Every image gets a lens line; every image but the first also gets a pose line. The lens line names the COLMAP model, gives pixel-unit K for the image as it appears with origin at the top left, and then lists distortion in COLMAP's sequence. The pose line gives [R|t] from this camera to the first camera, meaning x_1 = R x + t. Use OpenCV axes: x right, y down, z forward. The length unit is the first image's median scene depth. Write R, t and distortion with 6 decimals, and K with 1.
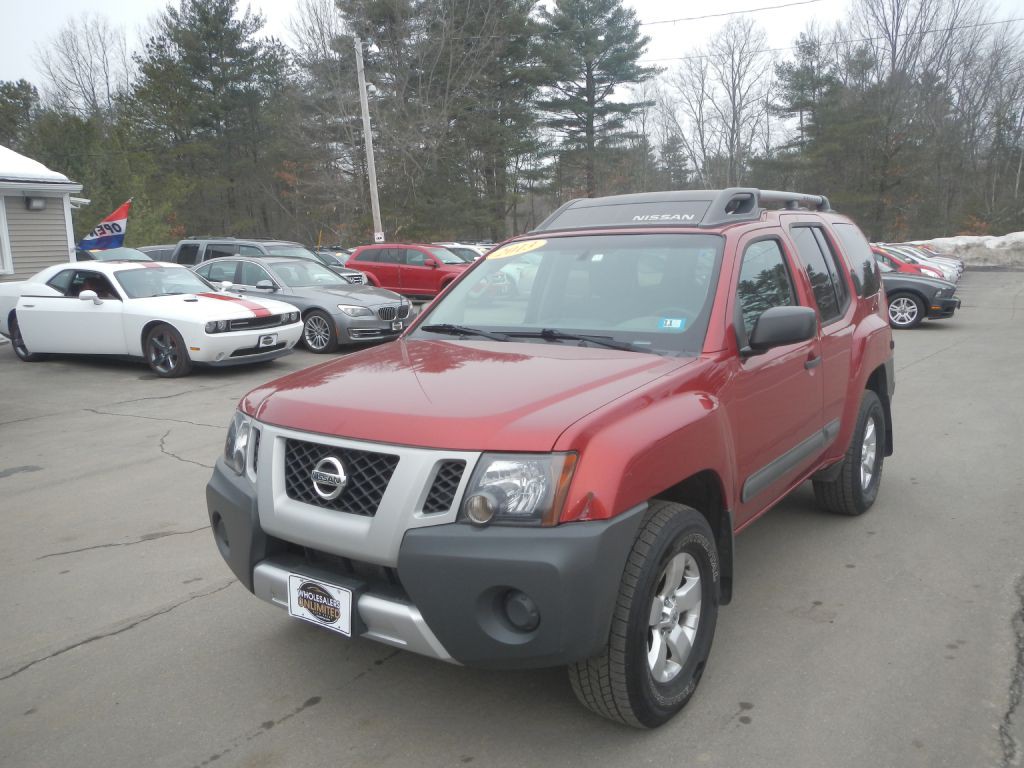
lens RADIAL K [[842.2, 0, 514.1], [0, 842.2, 386.8], [0, 0, 1]] dist [-0.005707, -0.001225]
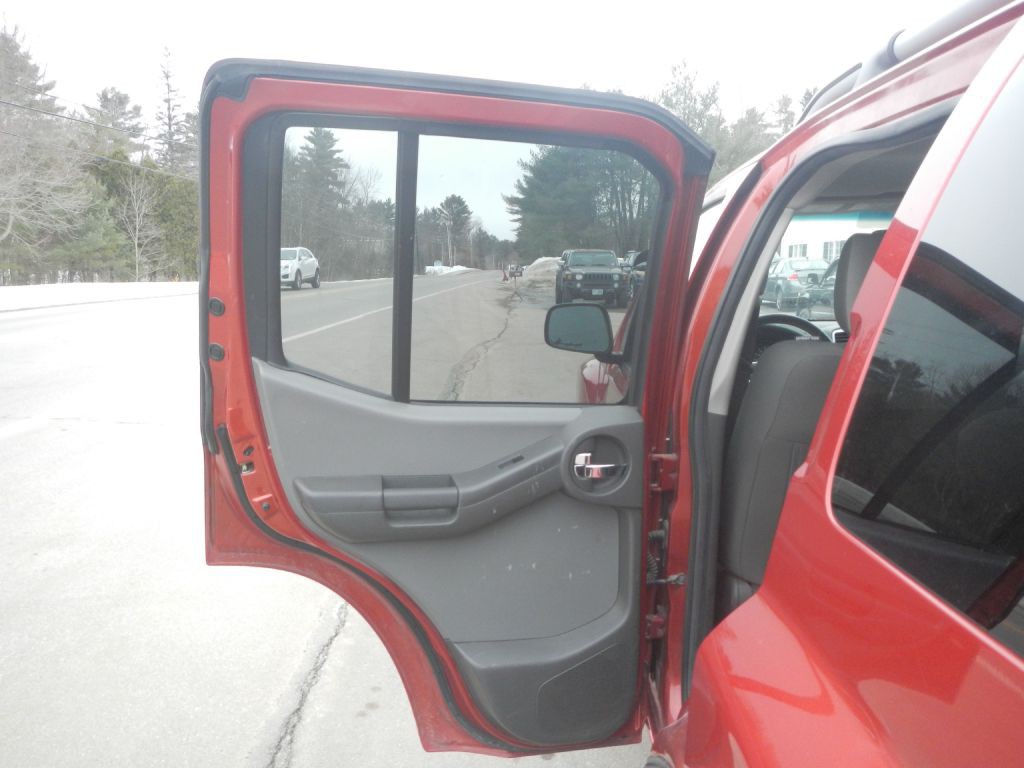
lens RADIAL K [[842.2, 0, 508.8], [0, 842.2, 385.9], [0, 0, 1]] dist [-0.005707, -0.001225]
pose [[-0.833560, 0.105500, -0.542261, 0.121560], [-0.073792, 0.951534, 0.298561, -0.037826], [0.547478, 0.288883, -0.785376, 0.240830]]
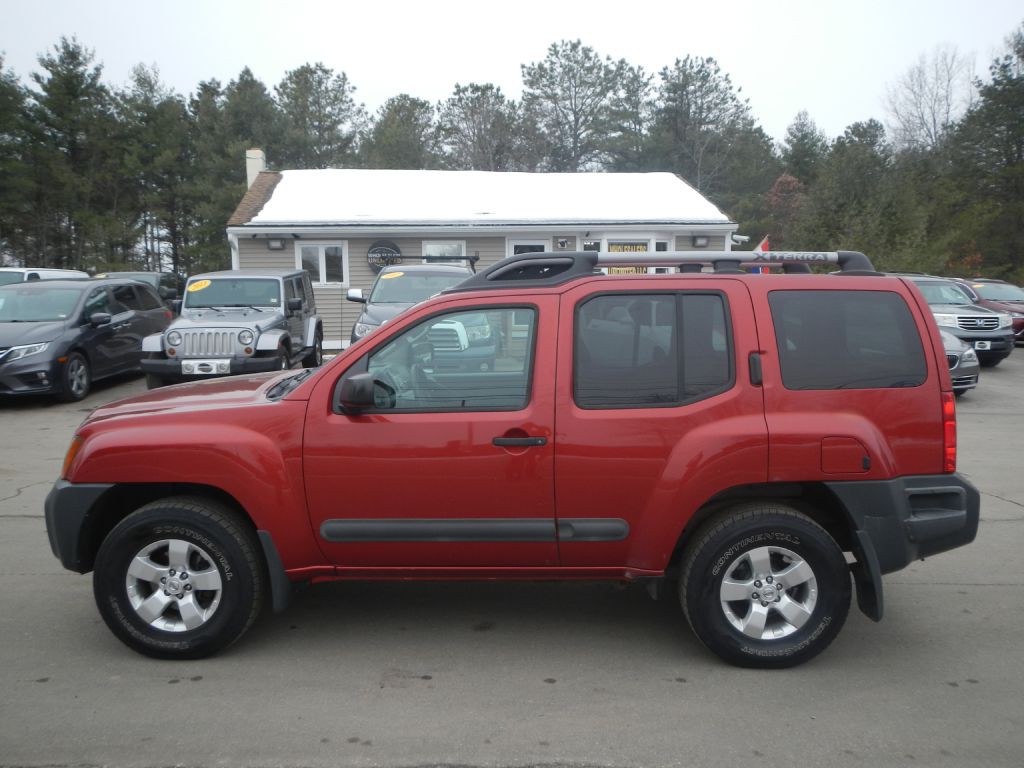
lens RADIAL K [[842.2, 0, 512.3], [0, 842.2, 385.1], [0, 0, 1]] dist [-0.005707, -0.001225]
pose [[0.568684, 0.125287, -0.812959, 0.198324], [-0.150309, 0.987519, 0.047044, -0.023942], [0.808706, 0.095443, 0.580418, 0.080493]]
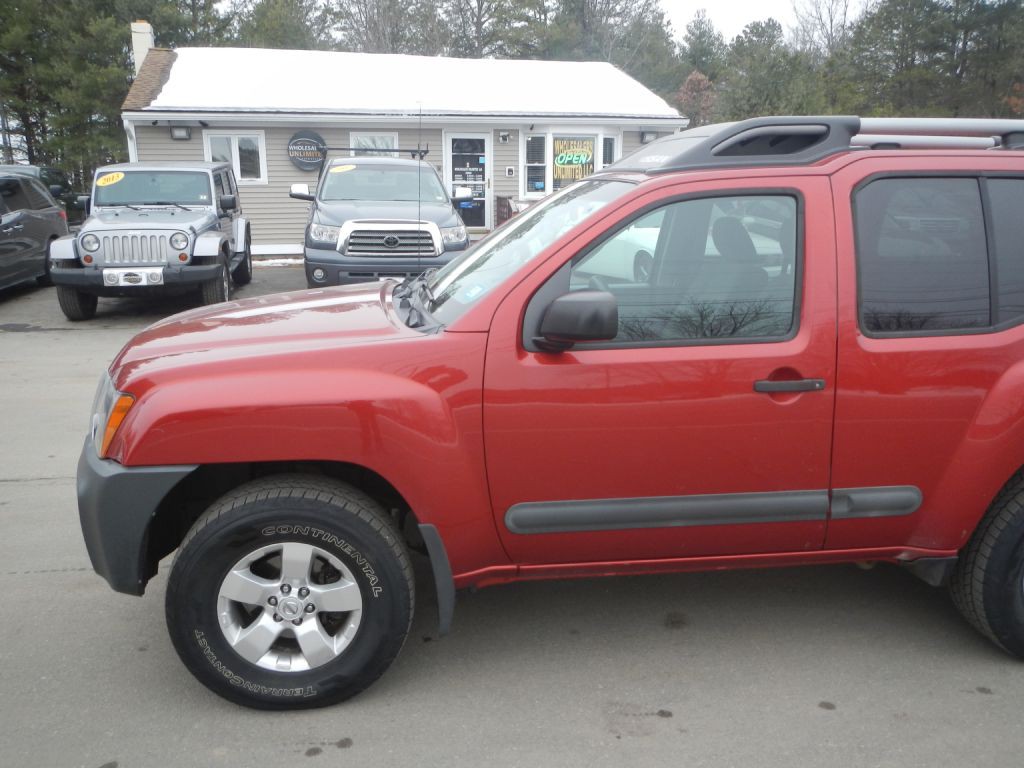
lens RADIAL K [[842.2, 0, 511.5], [0, 842.2, 384.7], [0, 0, 1]] dist [-0.005707, -0.001225]
pose [[0.675484, 0.199811, -0.709787, 0.121866], [-0.146329, 0.979766, 0.136556, -0.015808], [0.722710, 0.011621, 0.691054, 0.069354]]
